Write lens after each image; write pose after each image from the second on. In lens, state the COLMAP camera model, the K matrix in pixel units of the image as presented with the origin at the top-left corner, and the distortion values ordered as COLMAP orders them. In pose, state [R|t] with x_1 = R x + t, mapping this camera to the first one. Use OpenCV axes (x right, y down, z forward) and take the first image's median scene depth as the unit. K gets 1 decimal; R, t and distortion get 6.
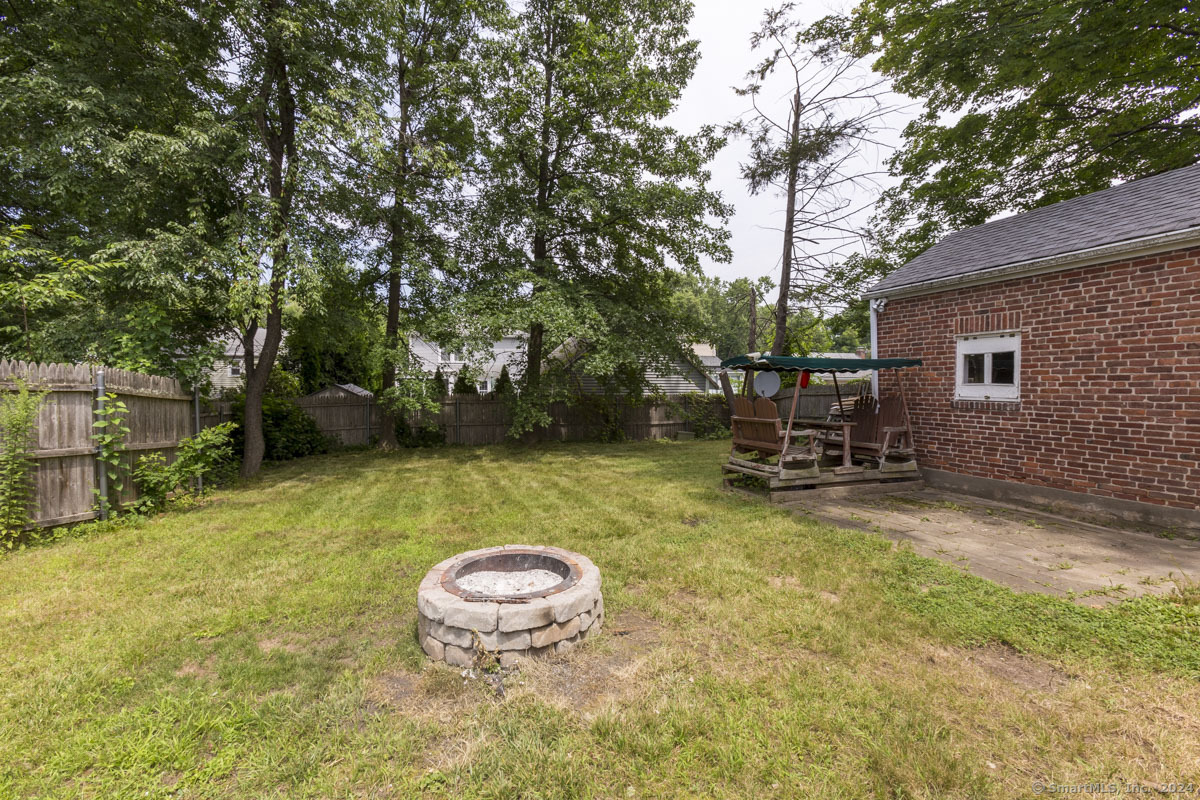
lens RADIAL K [[543.3, 0, 606.8], [0, 543.3, 391.1], [0, 0, 1]] dist [0.000134, 0.014041]
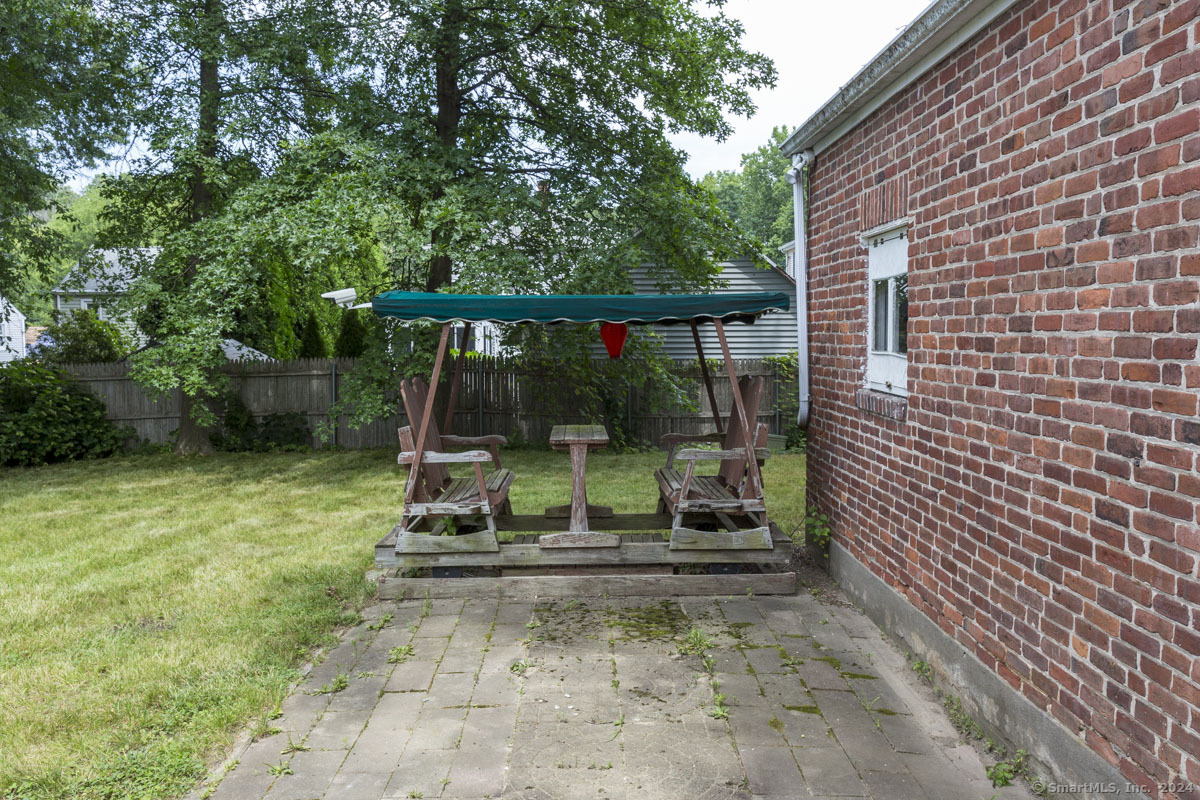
lens RADIAL K [[990.8, 0, 600.4], [0, 990.8, 398.5], [0, 0, 1]] dist [0.001311, 0.000799]
pose [[0.948046, 0.012818, -0.317876, 0.723667], [0.004954, 0.998472, 0.055038, -0.020945], [0.318096, -0.053753, 0.946533, 0.217777]]
